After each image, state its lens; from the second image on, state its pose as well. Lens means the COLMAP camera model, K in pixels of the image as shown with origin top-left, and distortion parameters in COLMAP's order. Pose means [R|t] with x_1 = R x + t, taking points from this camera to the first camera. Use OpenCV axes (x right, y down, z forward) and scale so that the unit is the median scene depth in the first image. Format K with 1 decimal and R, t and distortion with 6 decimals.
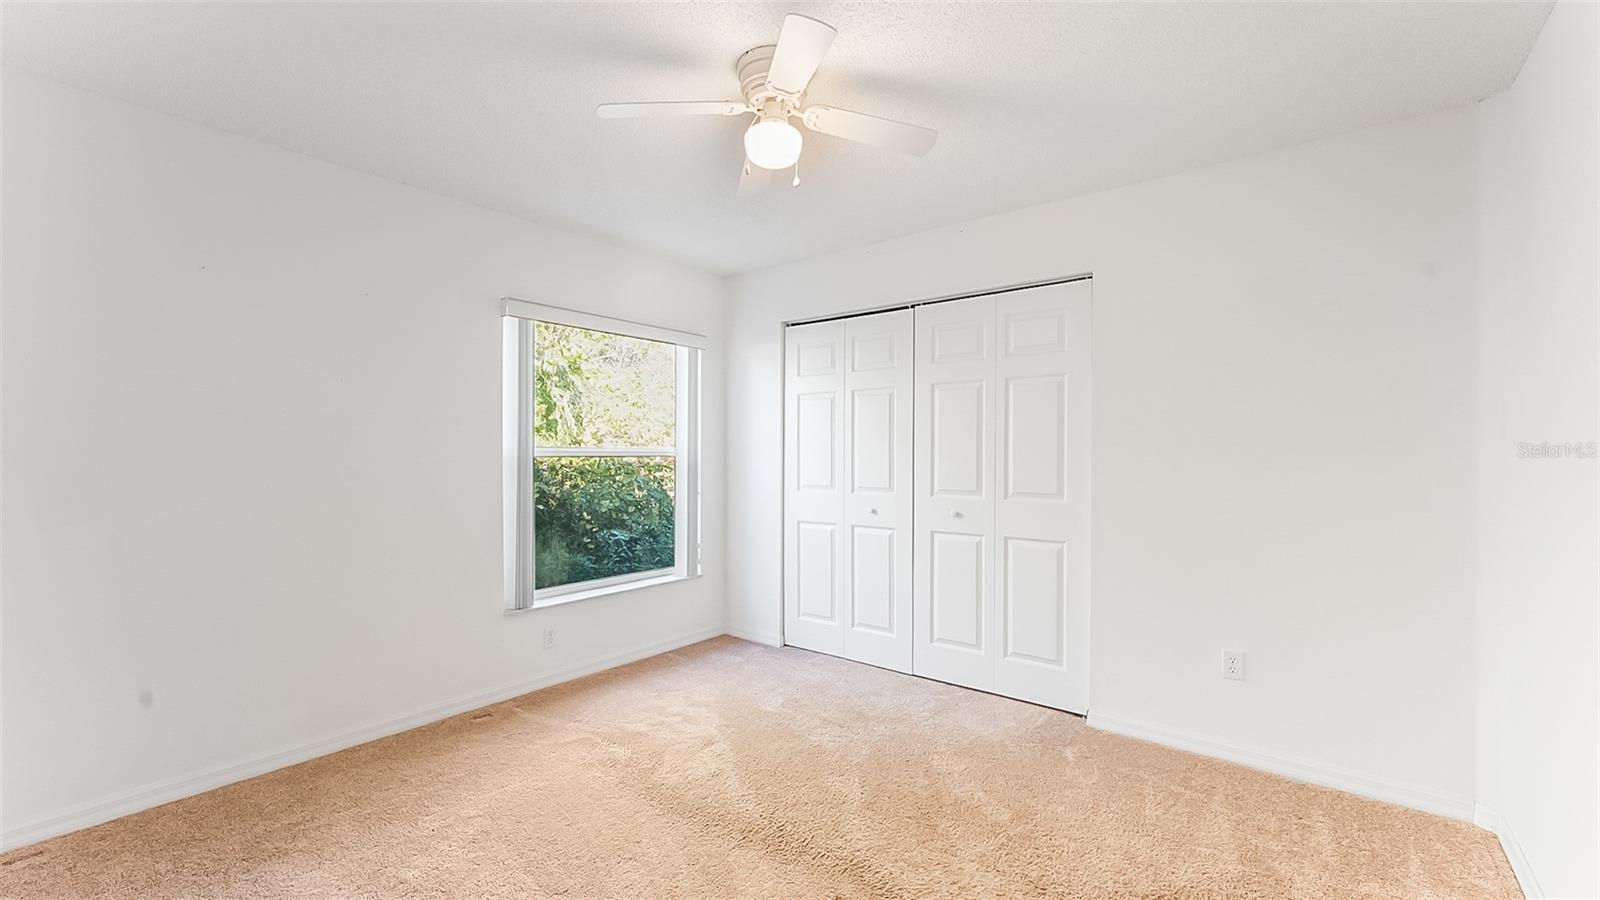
lens RADIAL K [[633.9, 0, 800.0], [0, 633.9, 450.0], [0, 0, 1]] dist [0.000662, 0.000098]
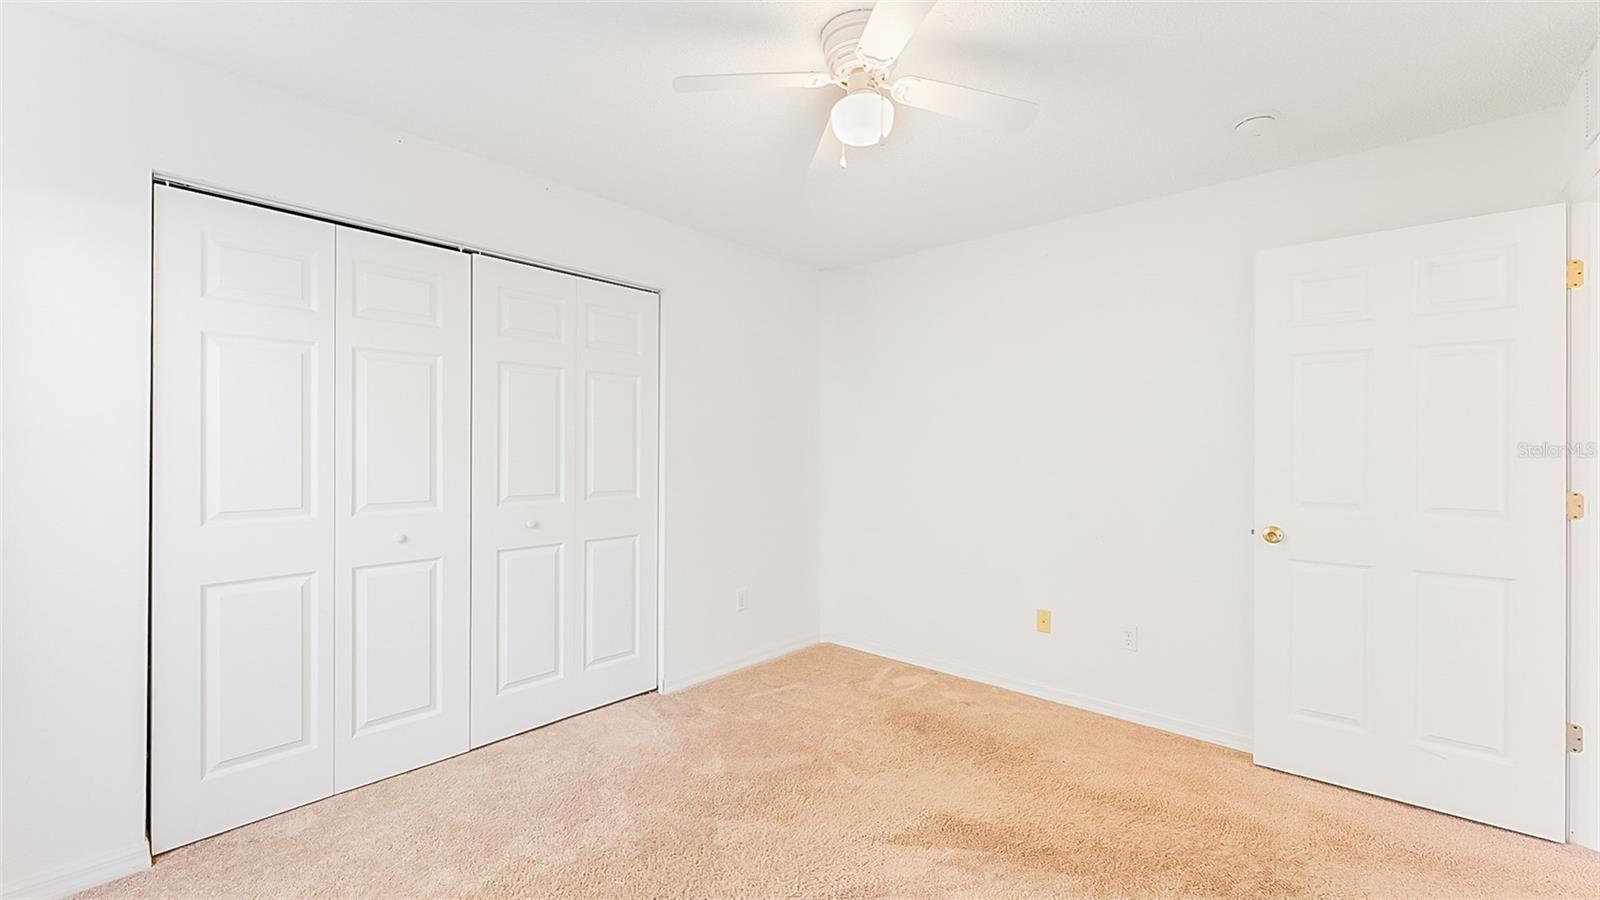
lens RADIAL K [[633.9, 0, 800.0], [0, 633.9, 450.0], [0, 0, 1]] dist [0.000662, 0.000098]
pose [[0.072334, -0.001064, 0.997380, -0.572628], [-0.011853, 0.999928, 0.001926, -0.002619], [-0.997310, -0.011961, 0.072316, 0.607851]]
